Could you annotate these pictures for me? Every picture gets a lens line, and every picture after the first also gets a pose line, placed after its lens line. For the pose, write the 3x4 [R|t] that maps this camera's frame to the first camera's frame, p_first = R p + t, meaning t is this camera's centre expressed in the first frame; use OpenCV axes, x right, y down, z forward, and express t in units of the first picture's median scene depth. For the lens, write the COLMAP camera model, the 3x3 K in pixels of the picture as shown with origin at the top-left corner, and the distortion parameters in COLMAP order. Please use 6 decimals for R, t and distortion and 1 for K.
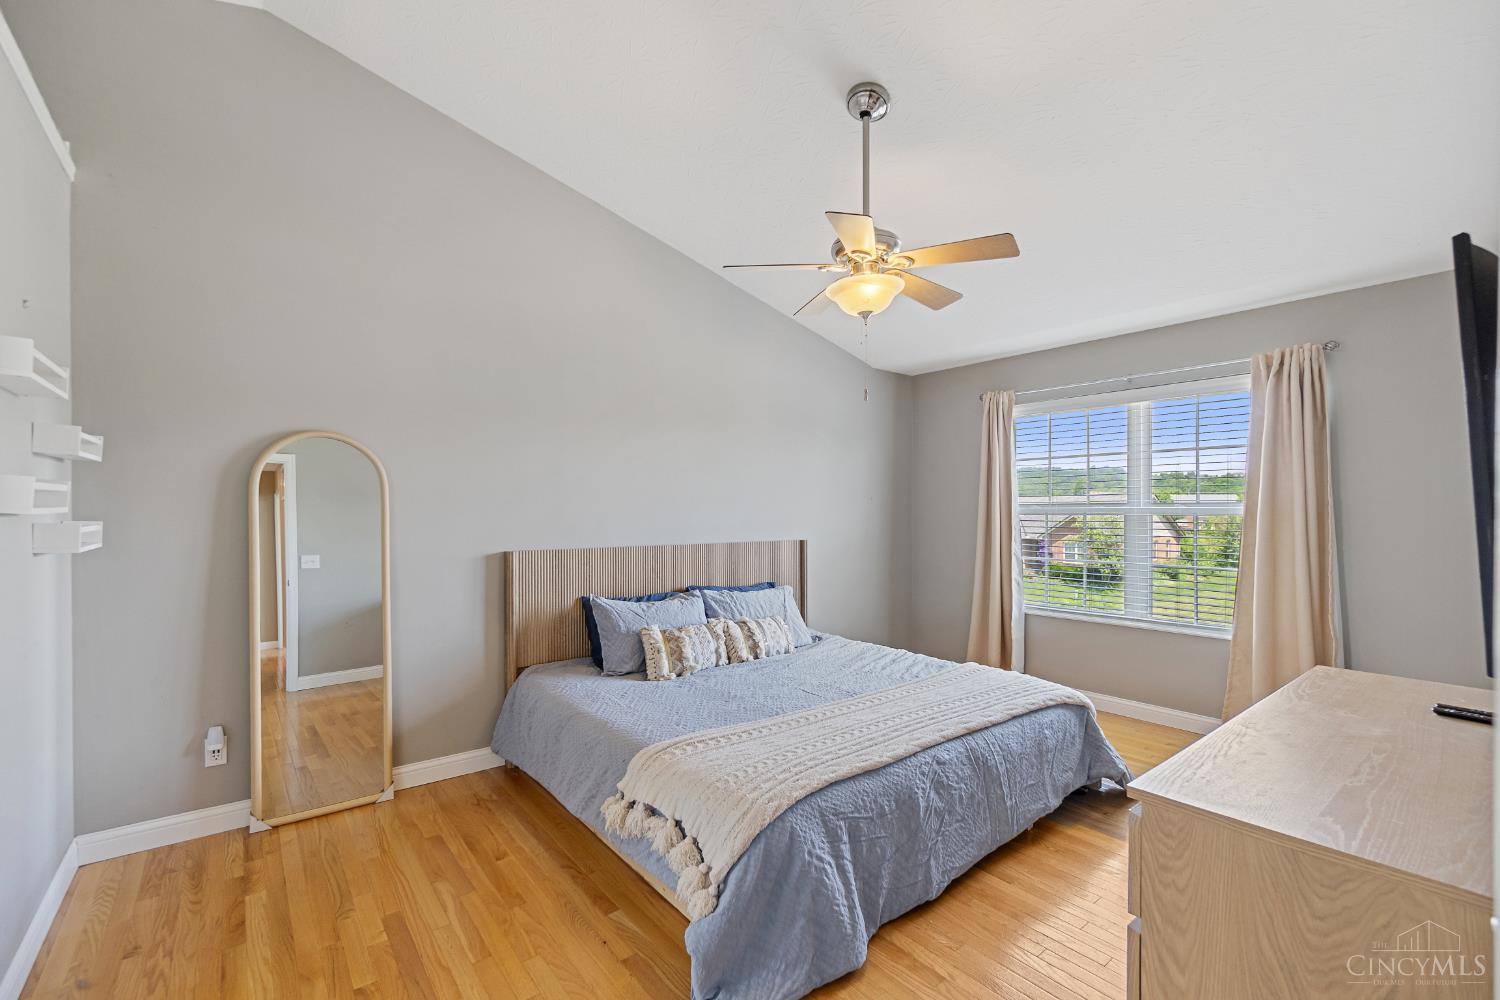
lens RADIAL K [[643.5, 0, 744.7], [0, 643.5, 505.7], [0, 0, 1]] dist [-0.000268, 0.000630]
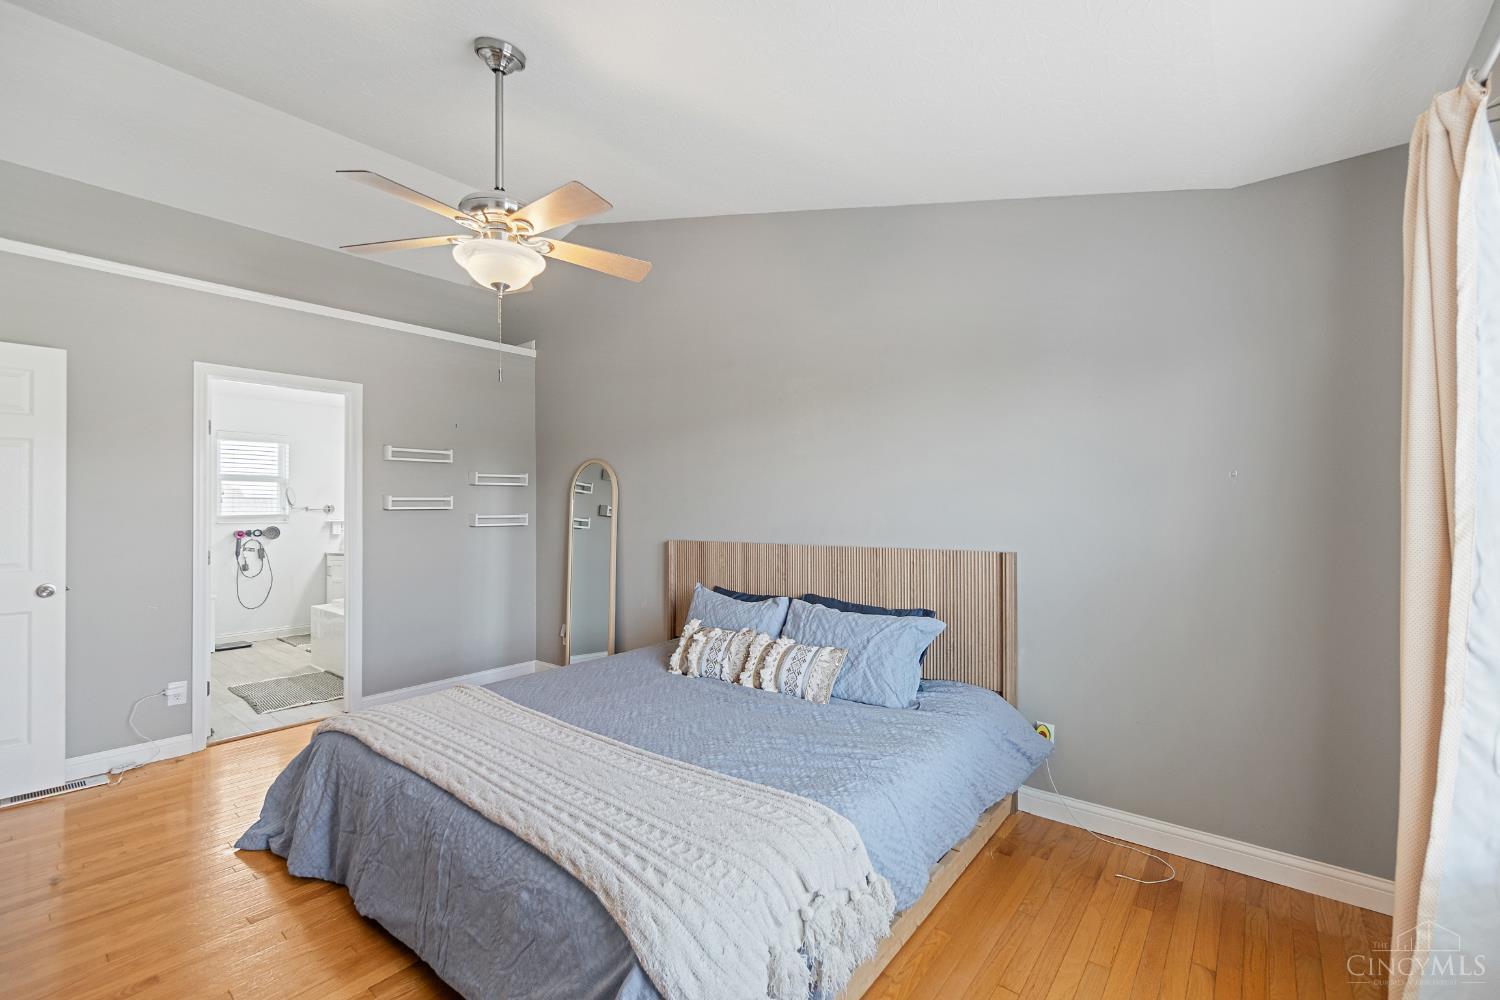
lens RADIAL K [[643.5, 0, 737.4], [0, 643.5, 508.5], [0, 0, 1]] dist [-0.000268, 0.000630]
pose [[0.207158, -0.005613, -0.978291, 0.767942], [0.006582, 0.999969, -0.004343, 0.016850], [0.978285, -0.005539, 0.207189, 0.780775]]
